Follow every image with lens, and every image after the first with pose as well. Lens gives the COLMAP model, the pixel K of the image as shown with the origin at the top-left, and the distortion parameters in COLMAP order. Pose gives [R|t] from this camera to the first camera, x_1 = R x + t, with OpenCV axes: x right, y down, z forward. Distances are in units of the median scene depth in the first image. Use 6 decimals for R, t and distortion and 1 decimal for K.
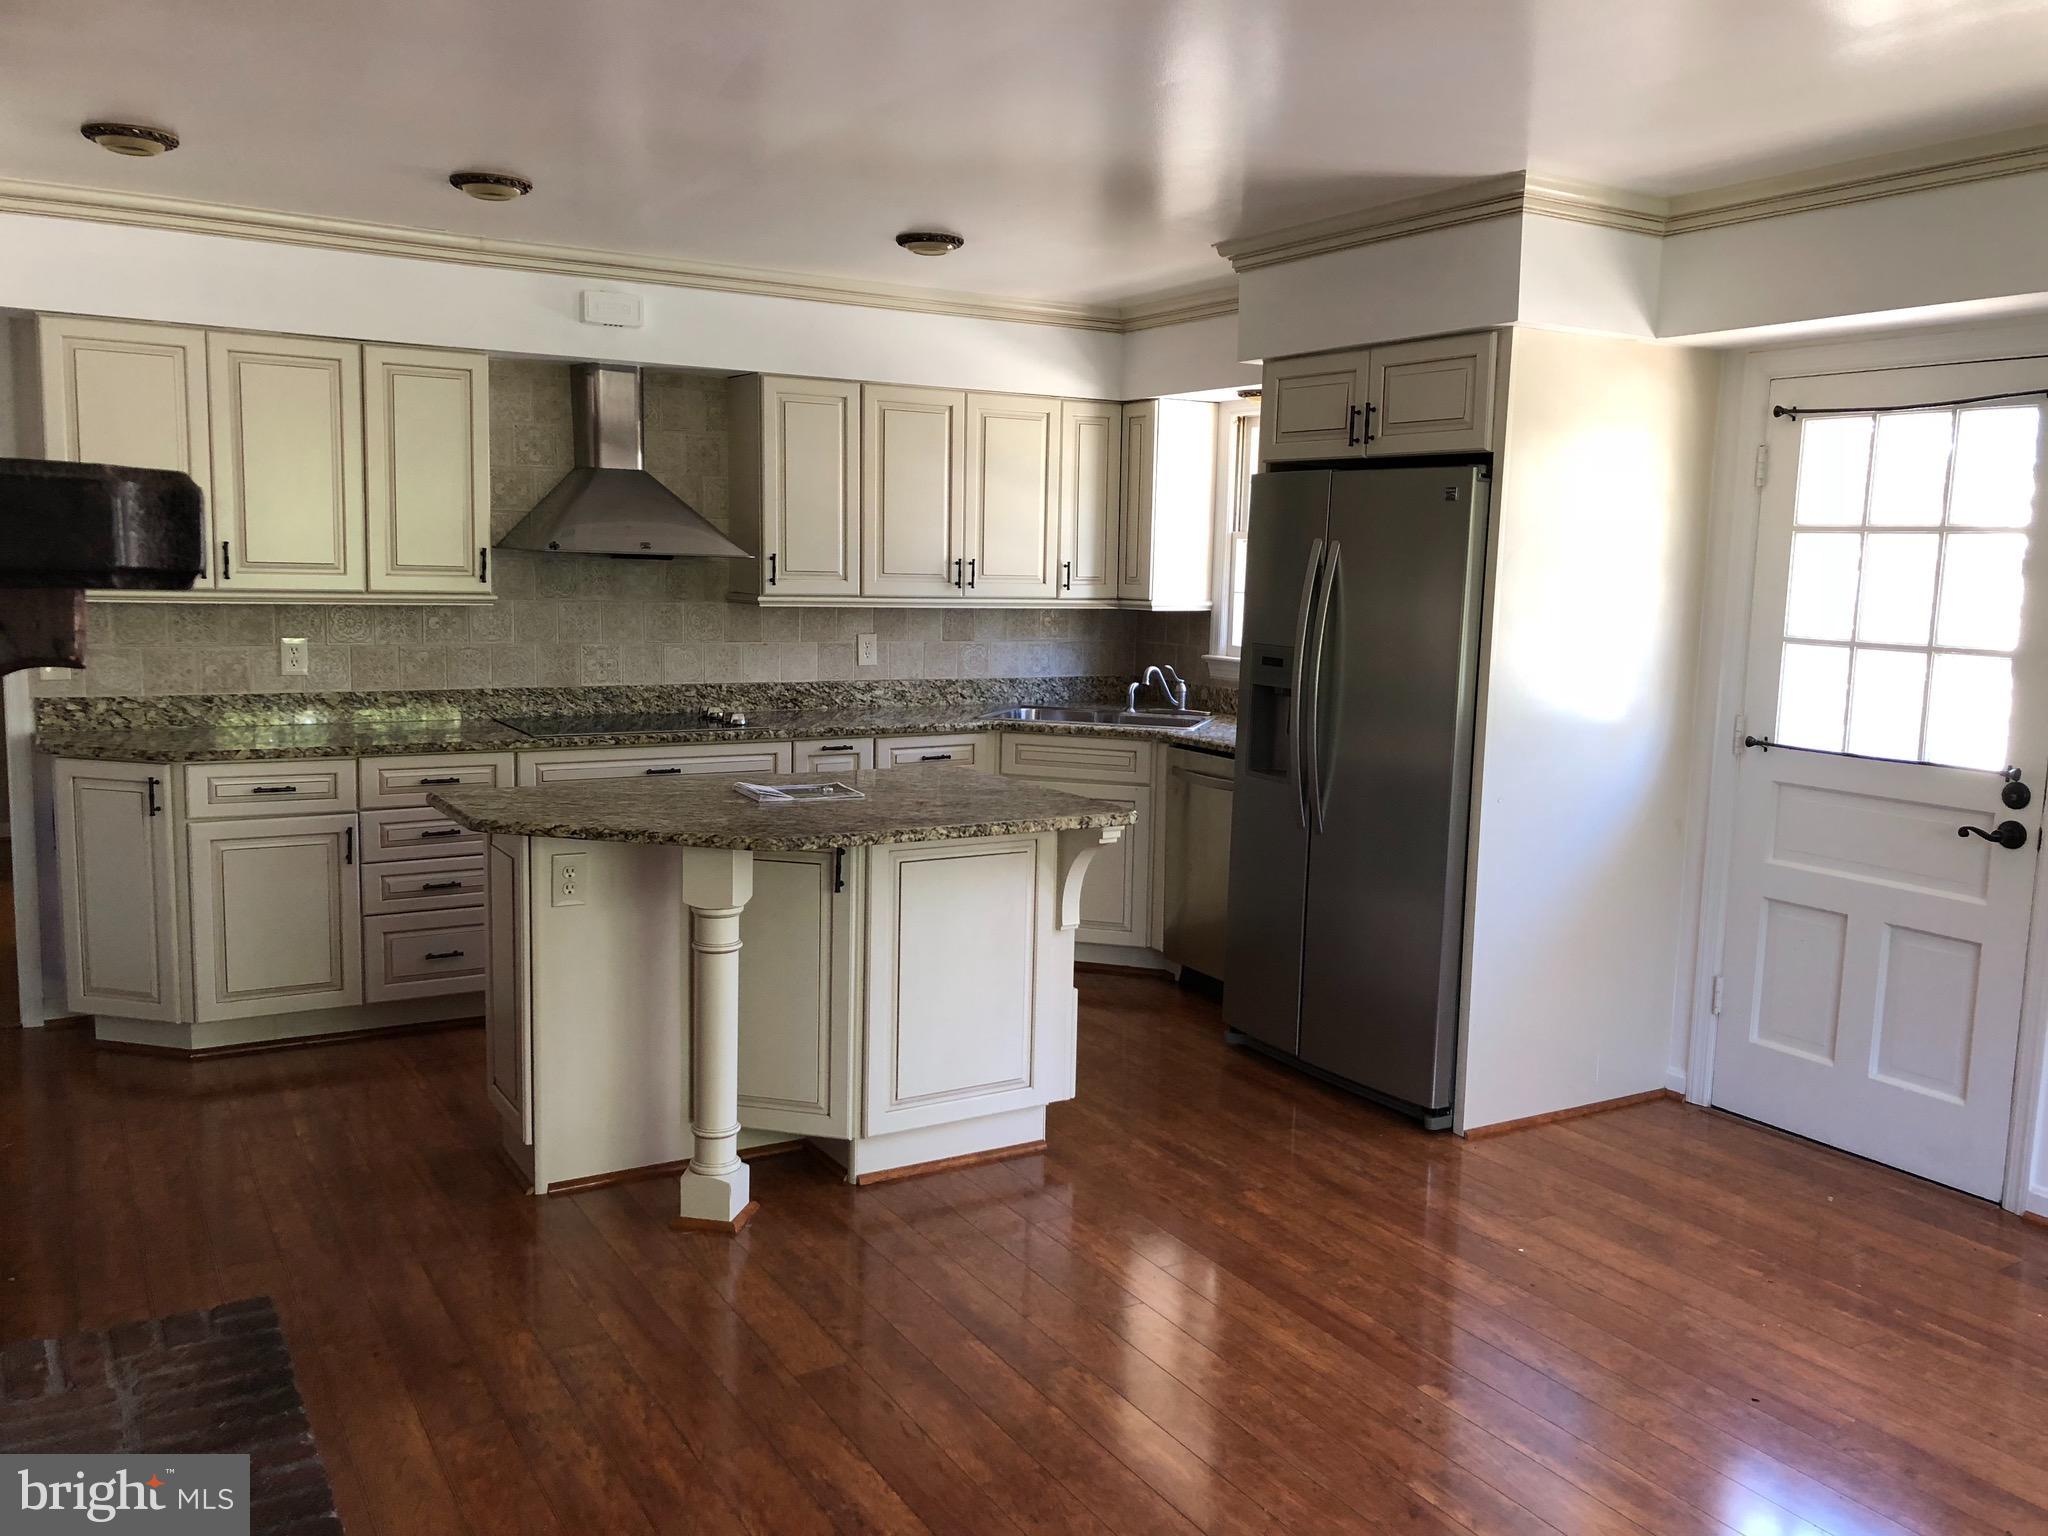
lens RADIAL K [[1657.9, 0, 1019.6], [0, 1657.9, 778.7], [0, 0, 1]] dist [0.035752, -0.033187]
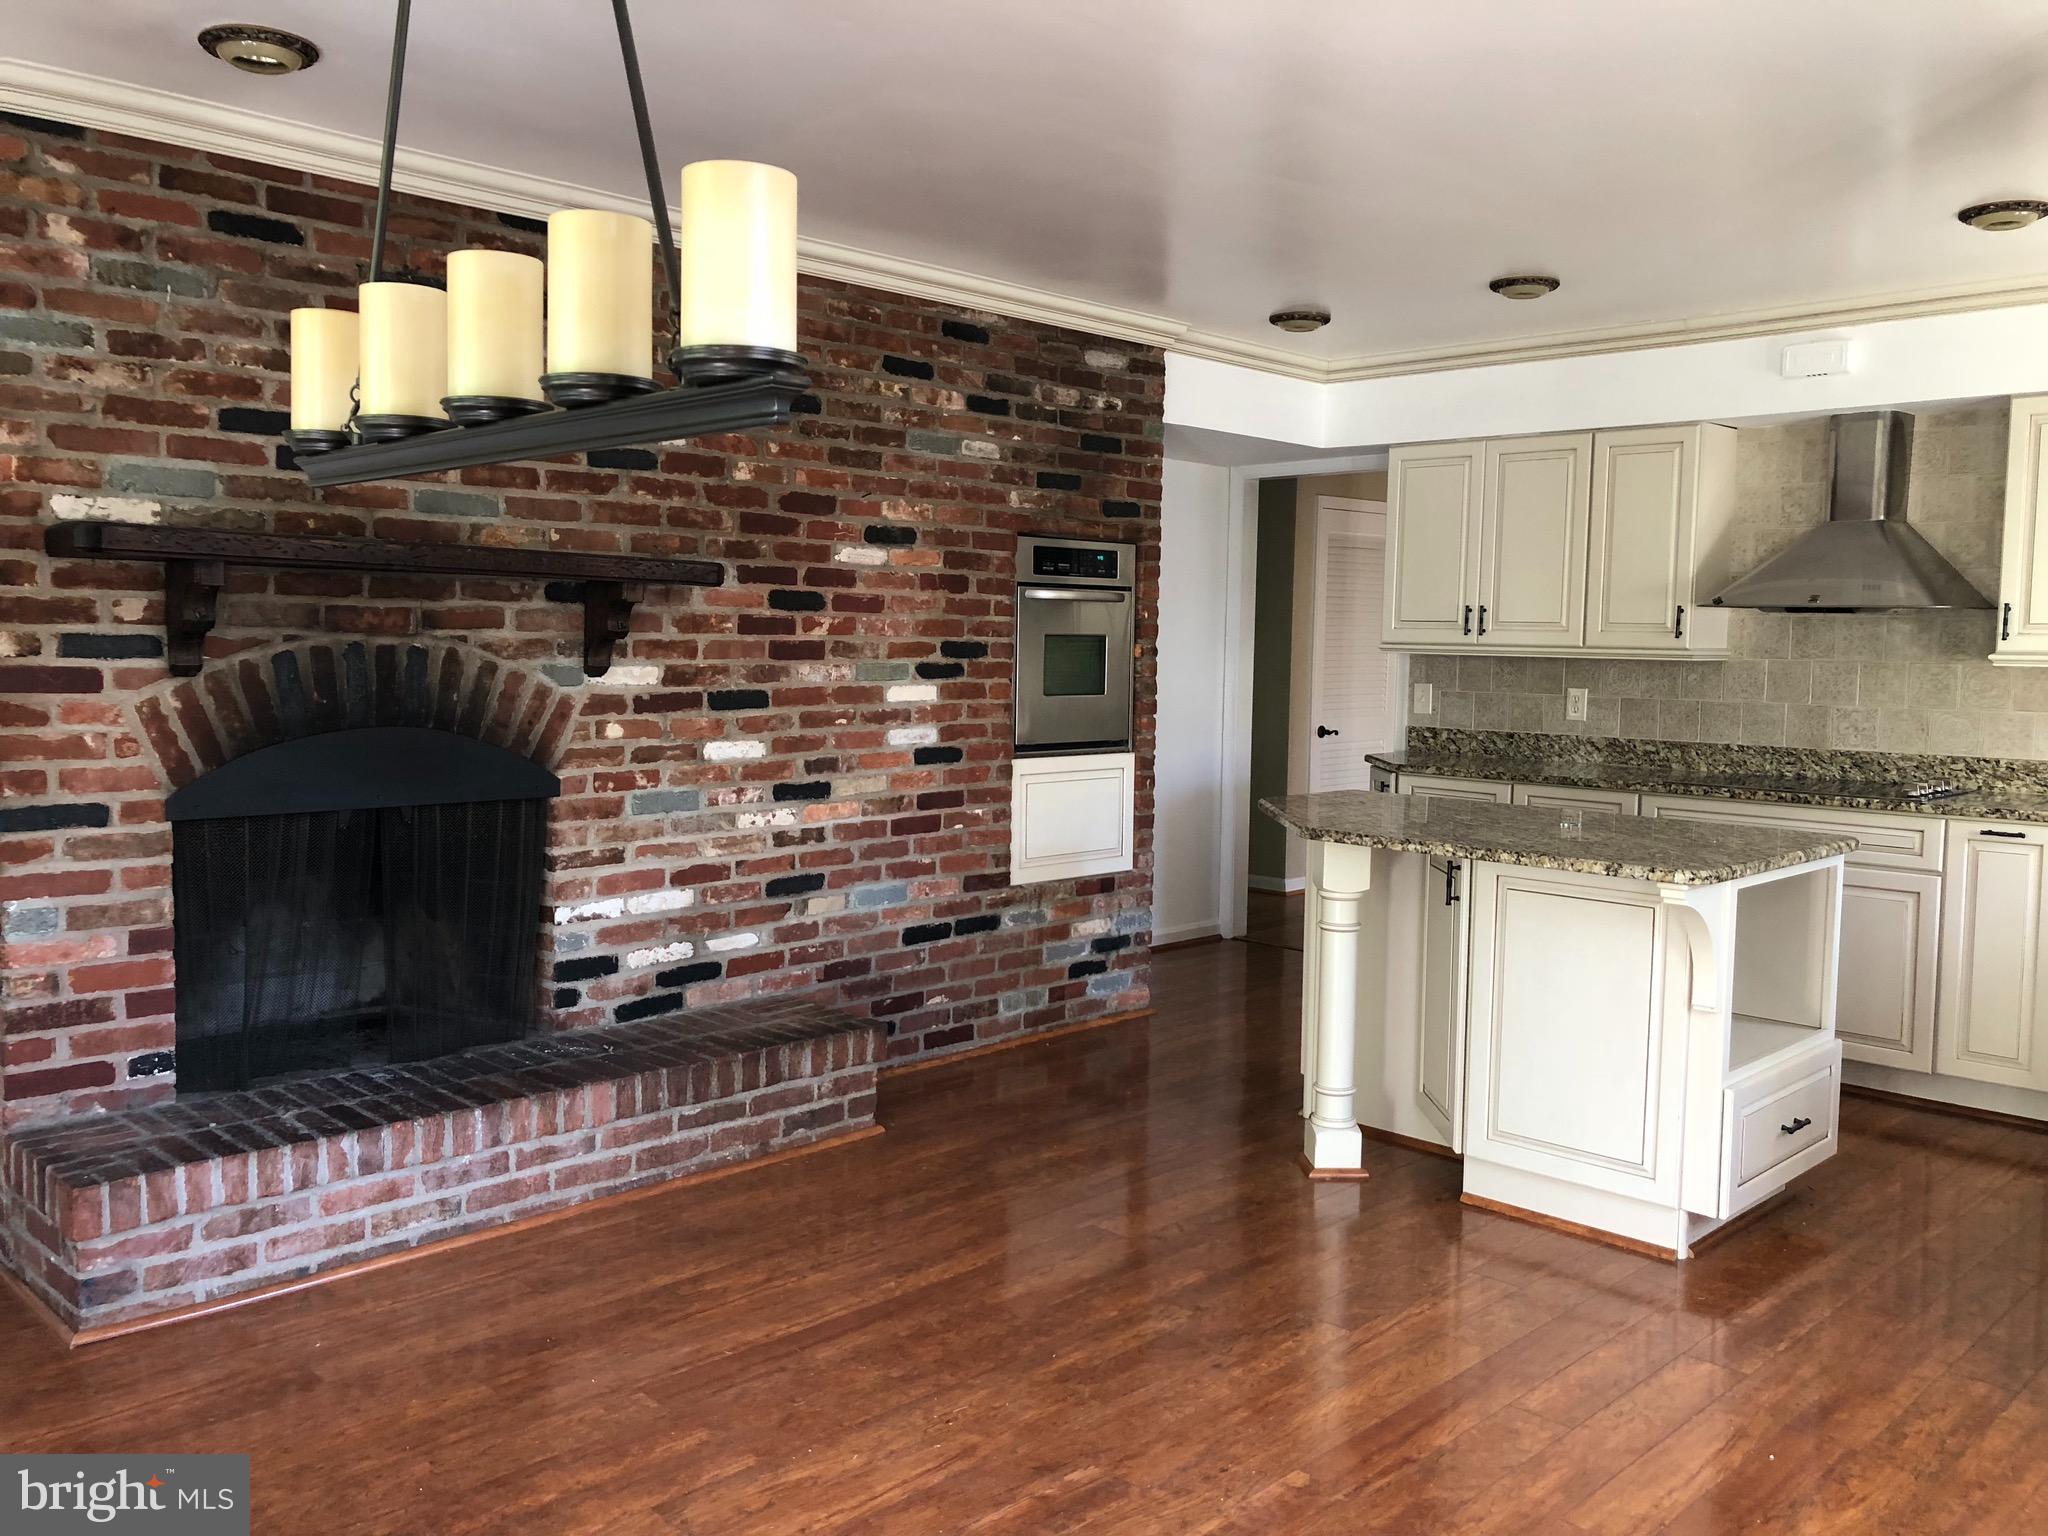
lens RADIAL K [[1657.9, 0, 1023.3], [0, 1657.9, 767.3], [0, 0, 1]] dist [0.035752, -0.033187]
pose [[0.249477, 0.059782, -0.966534, 0.603970], [-0.139143, 0.989949, 0.025315, -0.005051], [0.958332, 0.128171, 0.255288, 0.335930]]
